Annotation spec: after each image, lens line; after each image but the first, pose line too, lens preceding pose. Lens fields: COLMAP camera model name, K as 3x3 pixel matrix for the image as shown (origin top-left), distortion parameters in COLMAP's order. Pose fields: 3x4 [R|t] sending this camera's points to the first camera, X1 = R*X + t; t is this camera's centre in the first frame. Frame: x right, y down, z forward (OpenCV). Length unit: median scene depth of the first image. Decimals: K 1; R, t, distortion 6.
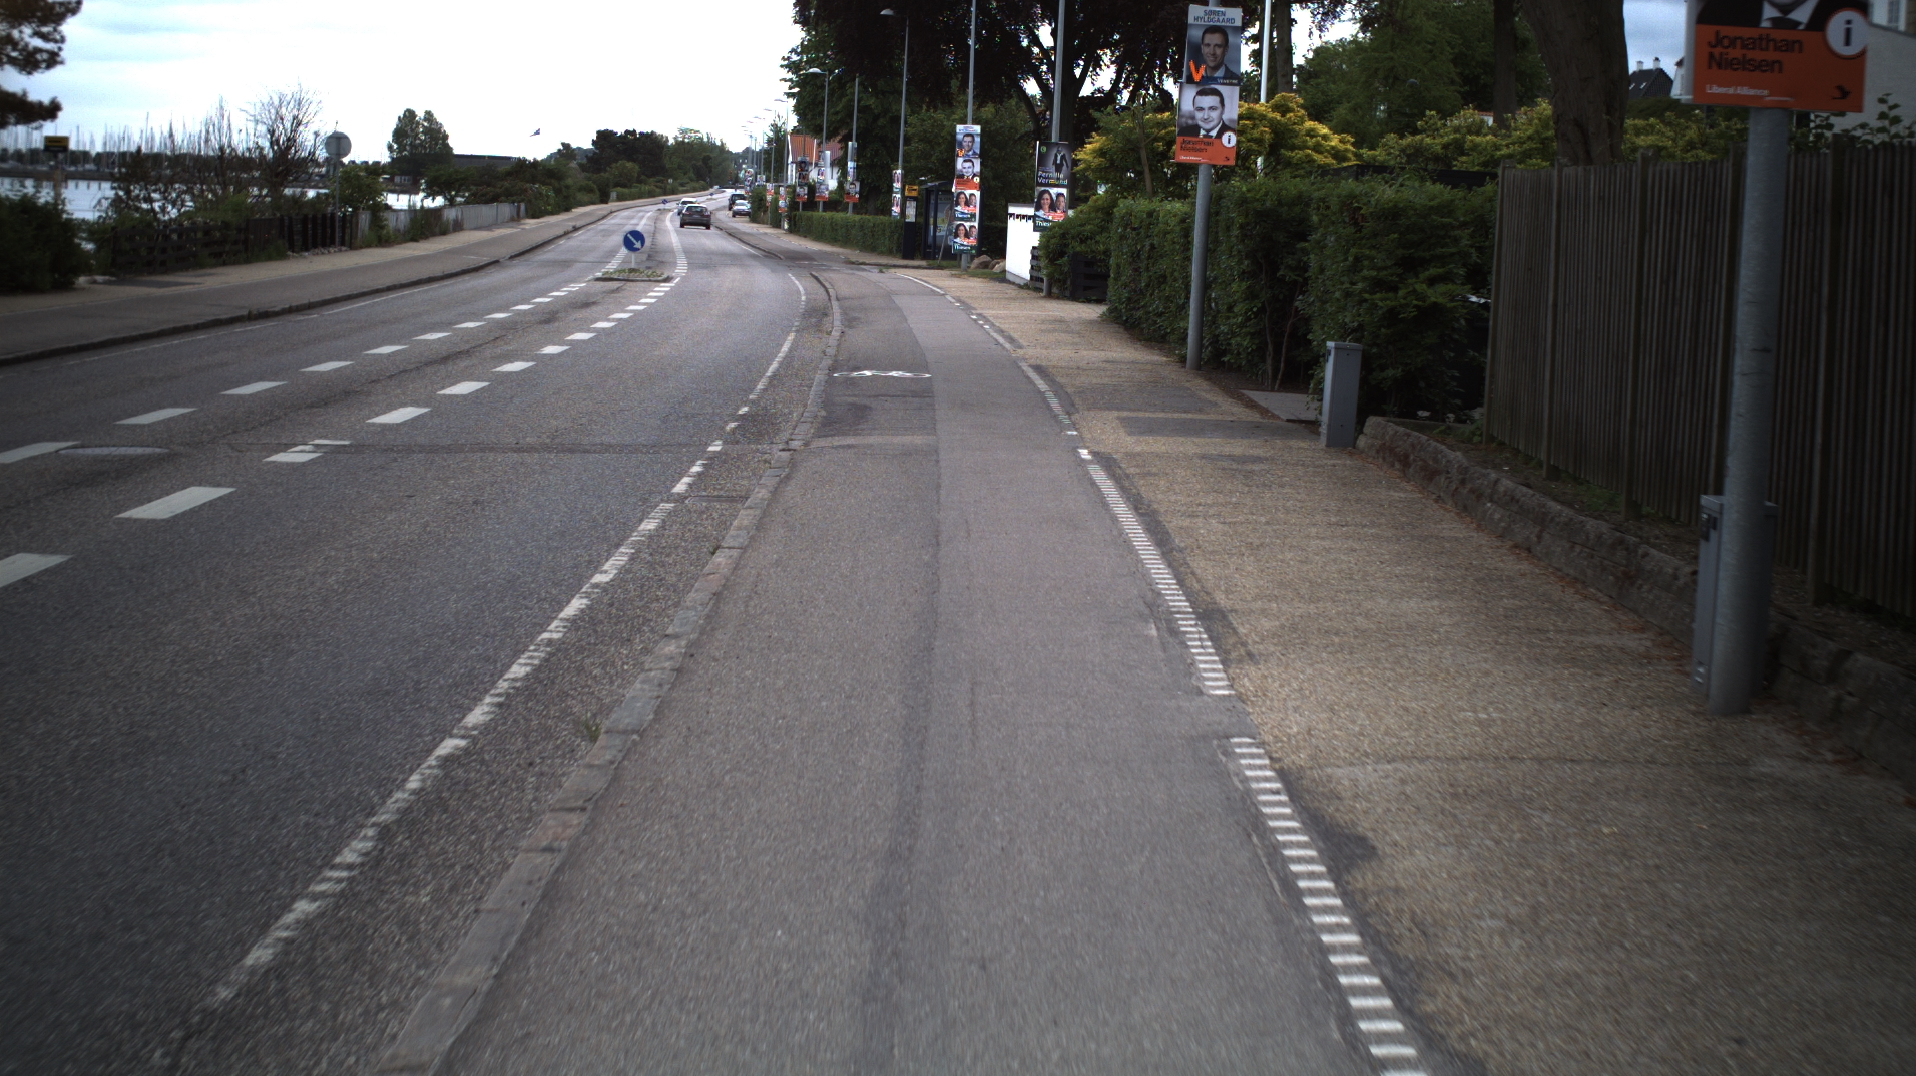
lens RADIAL K [[3219.6, 0, 963.7], [0, 3219.6, 542.1], [0, 0, 1]] dist [-0.230282, 0.000000]
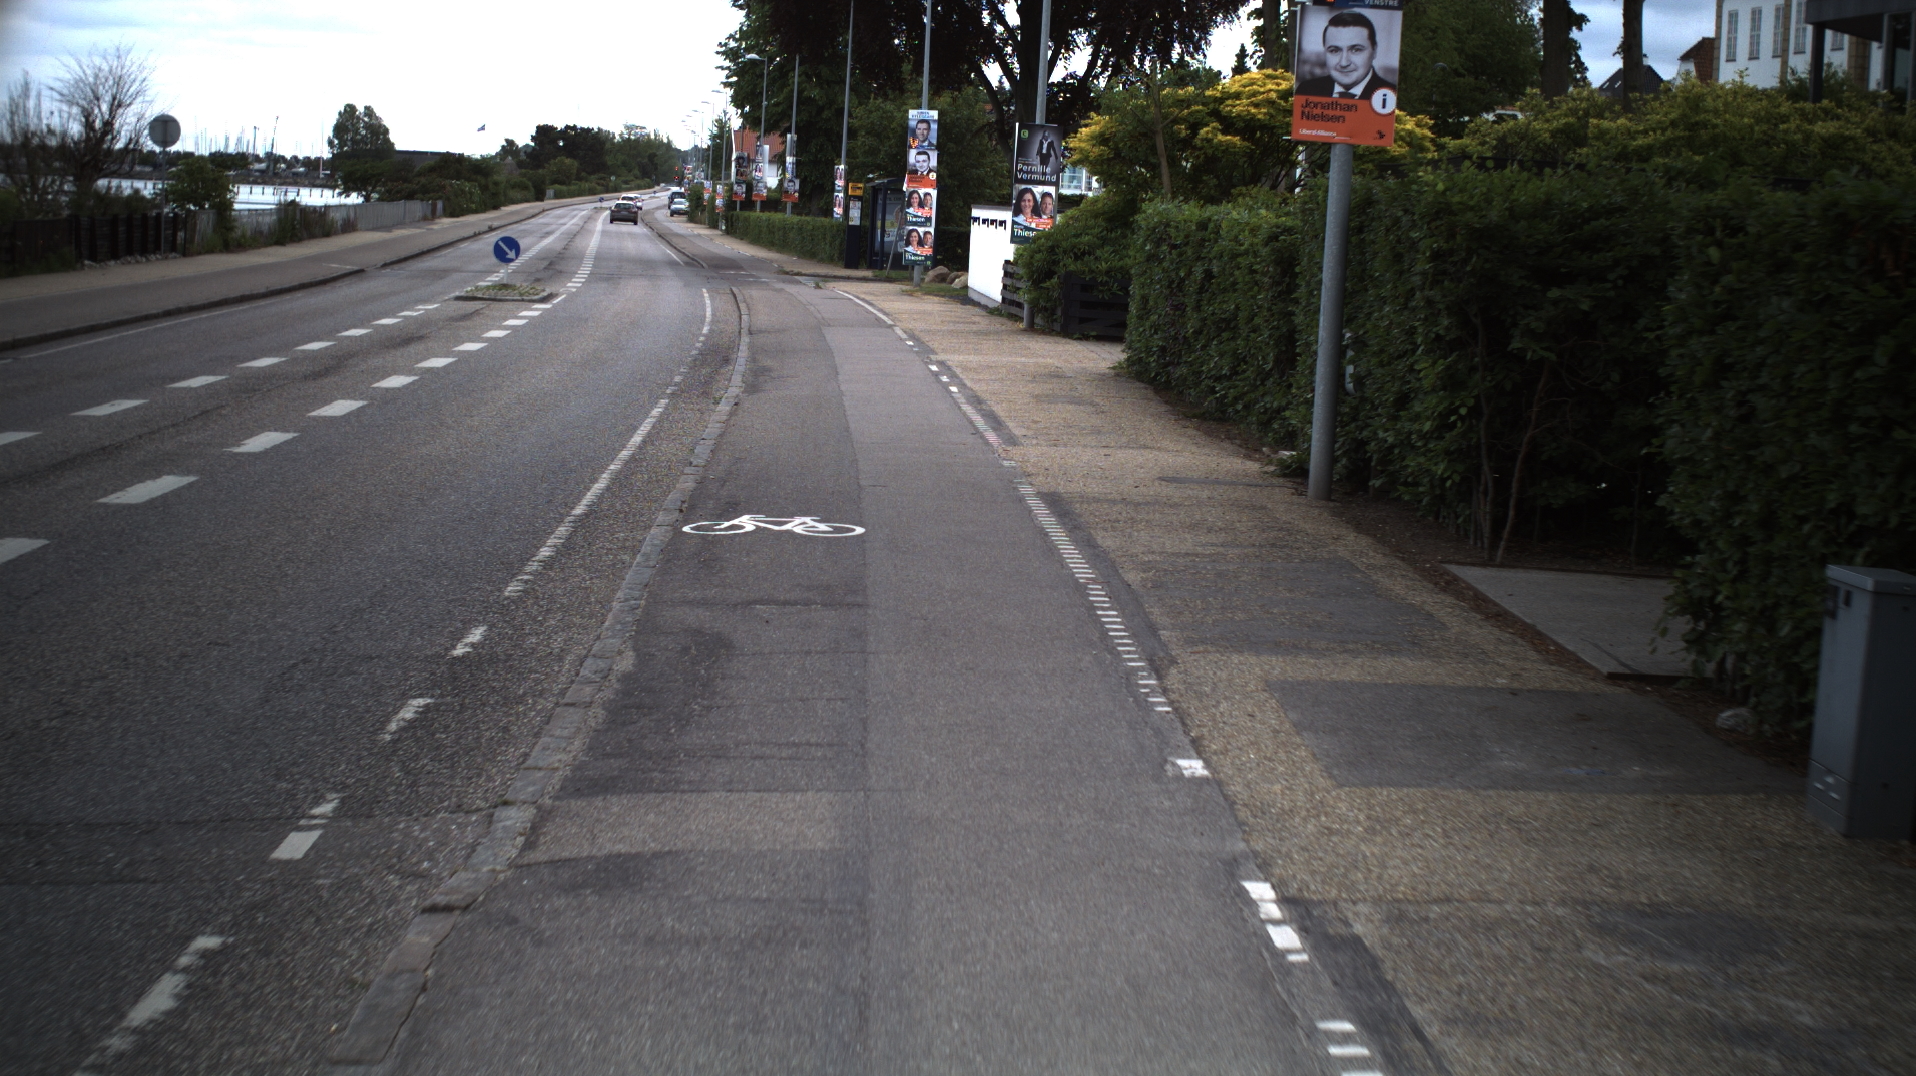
lens RADIAL K [[3219.6, 0, 954.7], [0, 3219.6, 529.6], [0, 0, 1]] dist [-0.230282, 0.000000]
pose [[0.999904, 0.004439, 0.013132, -0.001430], [-0.004391, 0.999983, -0.003729, -0.032718], [-0.013148, 0.003671, 0.999907, 0.302350]]
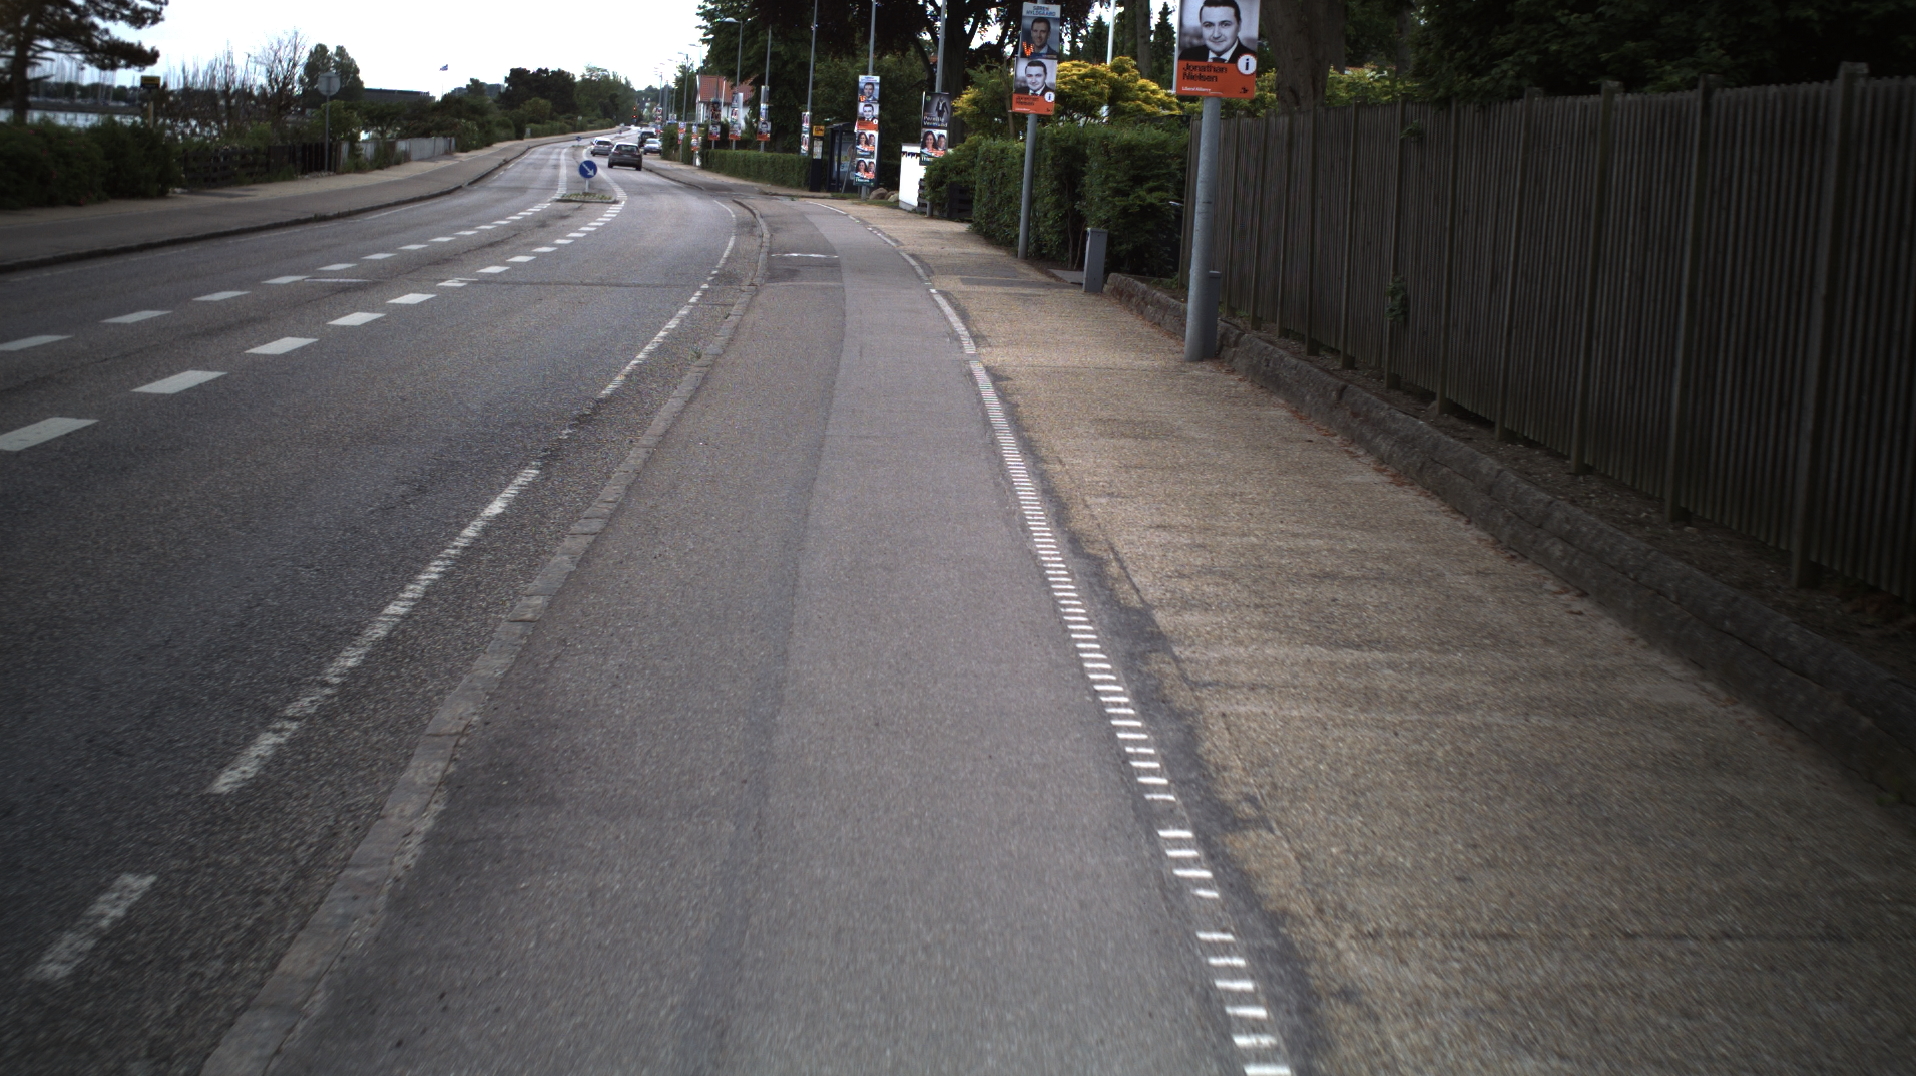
lens RADIAL K [[3219.6, 0, 956.0], [0, 3219.6, 543.1], [0, 0, 1]] dist [-0.230282, 0.000000]
pose [[0.999462, 0.013616, 0.029828, 0.001031], [-0.014152, 0.999741, 0.017843, 0.033866], [-0.029578, -0.018255, 0.999396, -0.303348]]
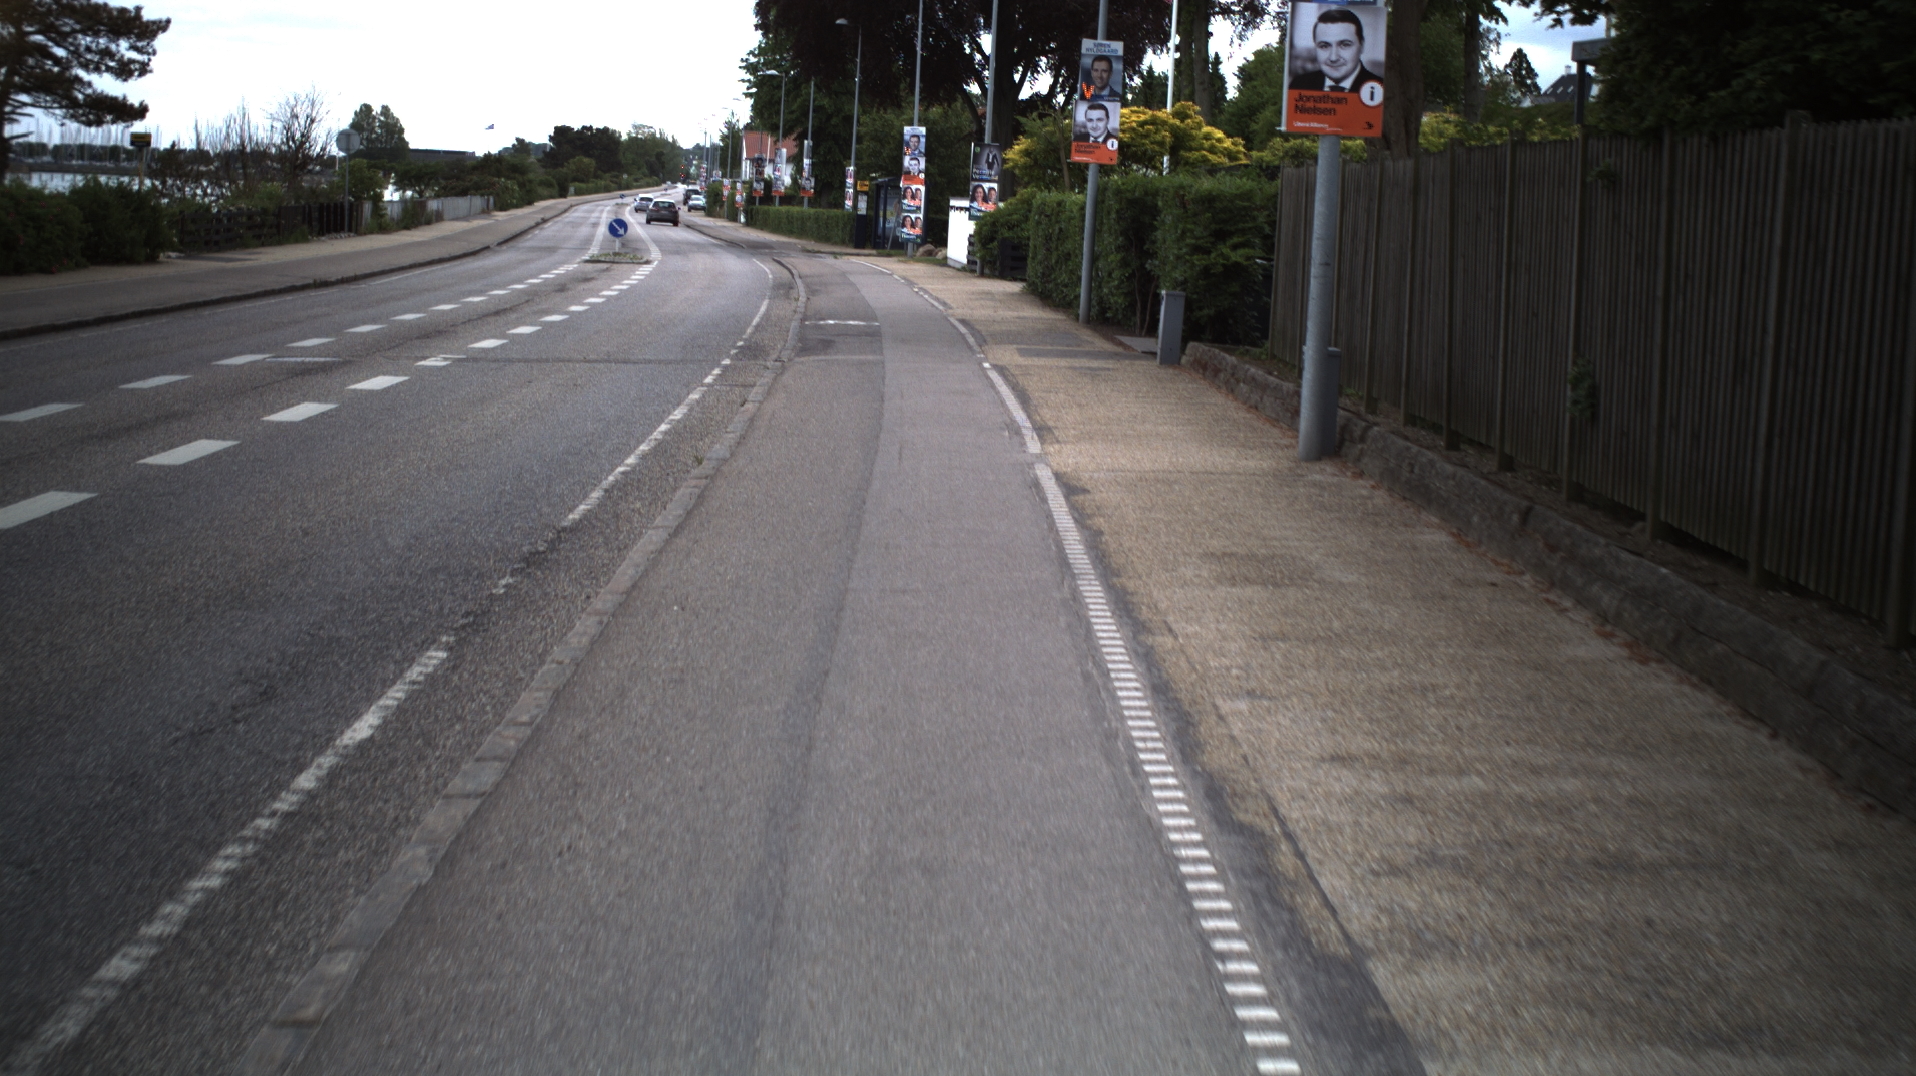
lens RADIAL K [[3219.6, 0, 963.1], [0, 3219.6, 542.5], [0, 0, 1]] dist [-0.230282, 0.000000]
pose [[0.999864, 0.004777, 0.015774, 0.002422], [-0.004792, 0.999988, 0.000932, 0.023496], [-0.015769, -0.001008, 0.999875, -0.202037]]
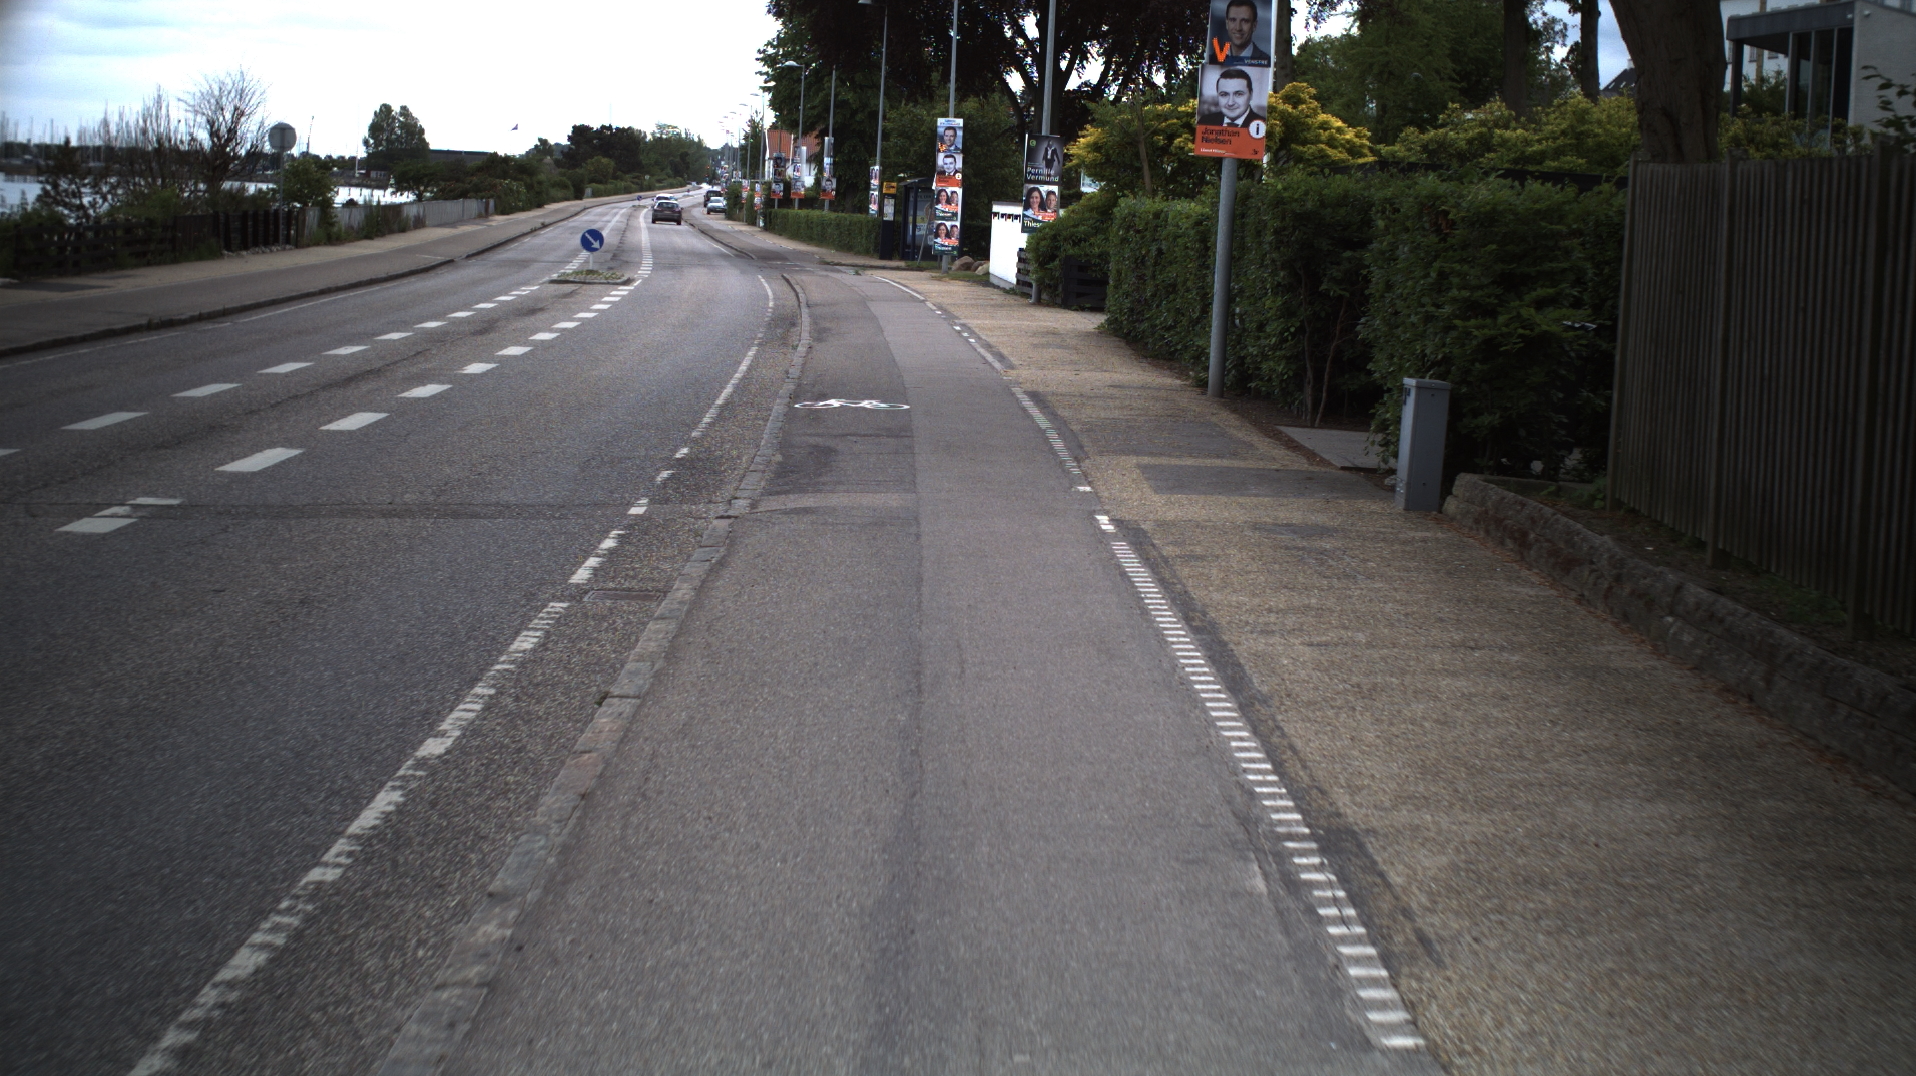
lens RADIAL K [[3219.6, 0, 958.7], [0, 3219.6, 536.0], [0, 0, 1]] dist [-0.230282, 0.000000]
pose [[0.999981, 0.003229, 0.005323, -0.001112], [-0.003223, 0.999994, -0.001078, -0.011003], [-0.005327, 0.001061, 0.999985, 0.100863]]
